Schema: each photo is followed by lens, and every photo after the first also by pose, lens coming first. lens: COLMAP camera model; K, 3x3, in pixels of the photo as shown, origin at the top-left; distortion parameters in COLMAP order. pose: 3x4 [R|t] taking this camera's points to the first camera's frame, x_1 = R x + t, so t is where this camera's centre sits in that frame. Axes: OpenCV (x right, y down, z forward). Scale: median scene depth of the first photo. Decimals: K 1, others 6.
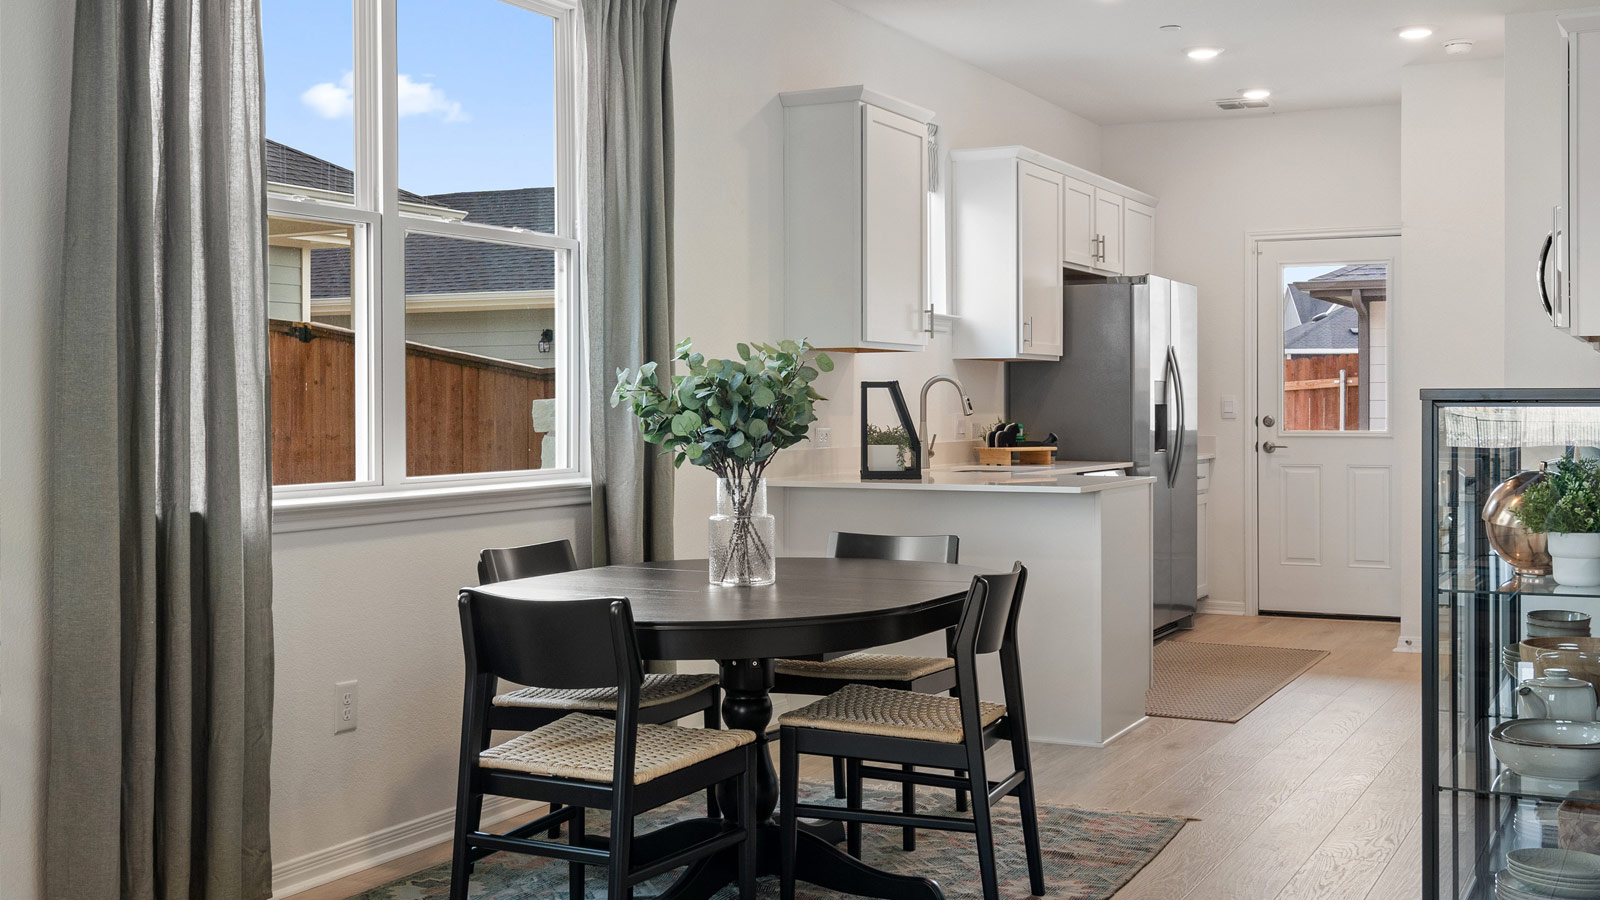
lens RADIAL K [[1776.0, 0, 797.7], [0, 1776.0, 445.9], [0, 0, 1]] dist [0.018533, 0.000000]
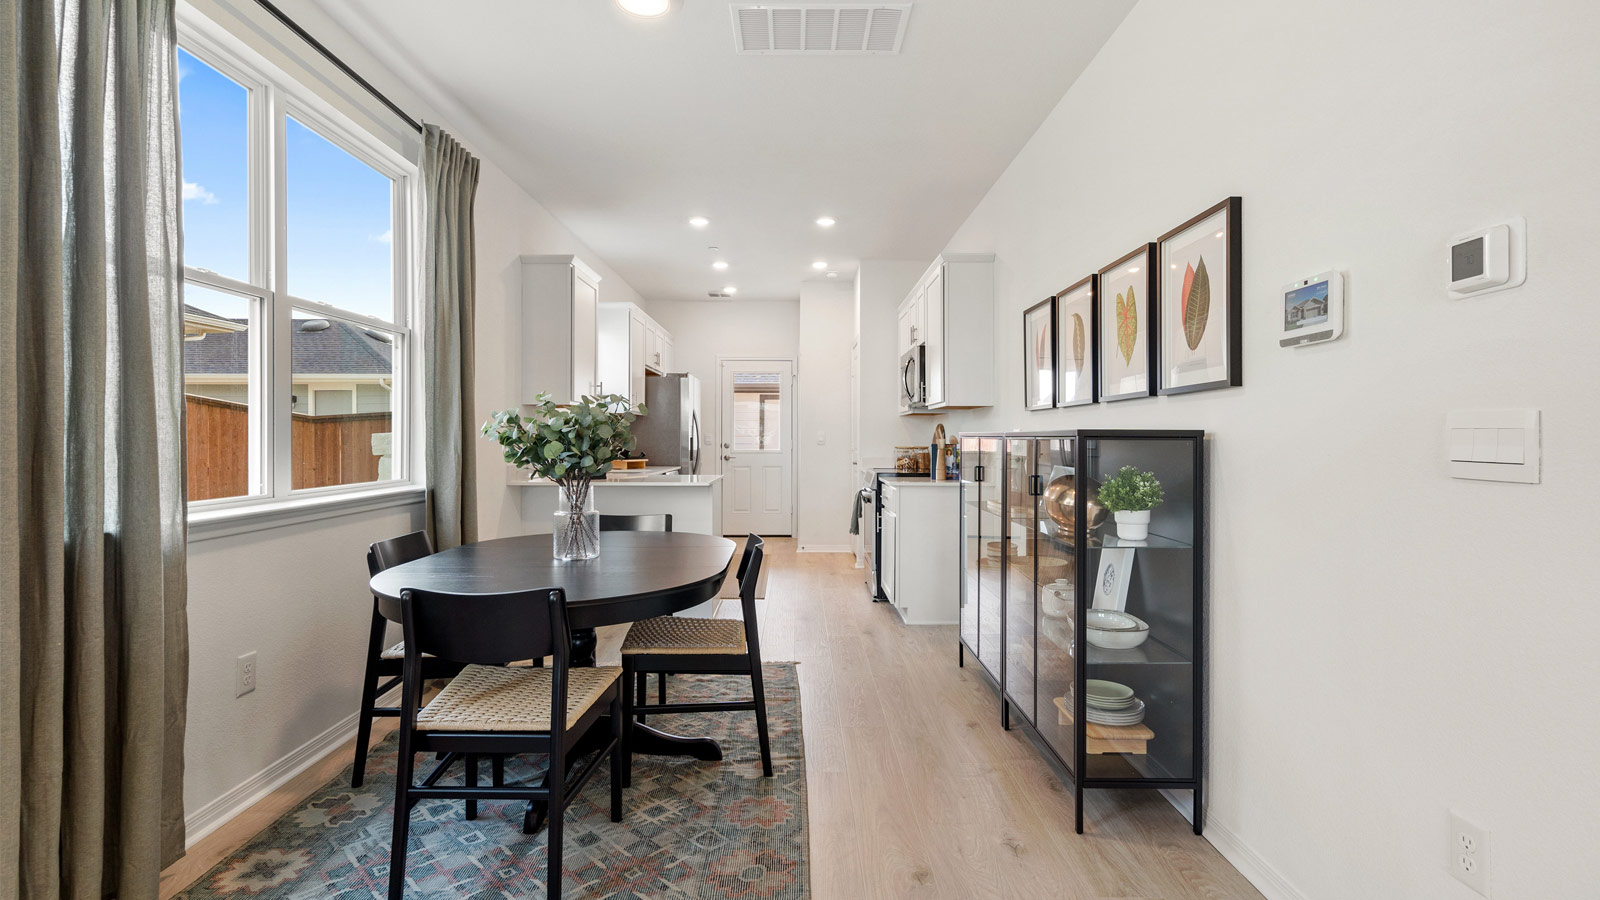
lens RADIAL K [[759.8, 0, 805.4], [0, 759.8, 444.9], [0, 0, 1]] dist [0.000181, 0.001208]
pose [[0.889522, -0.001835, 0.456888, -0.160440], [0.008212, 0.999895, -0.011973, -0.007753], [-0.456818, 0.014402, 0.889444, 0.363779]]
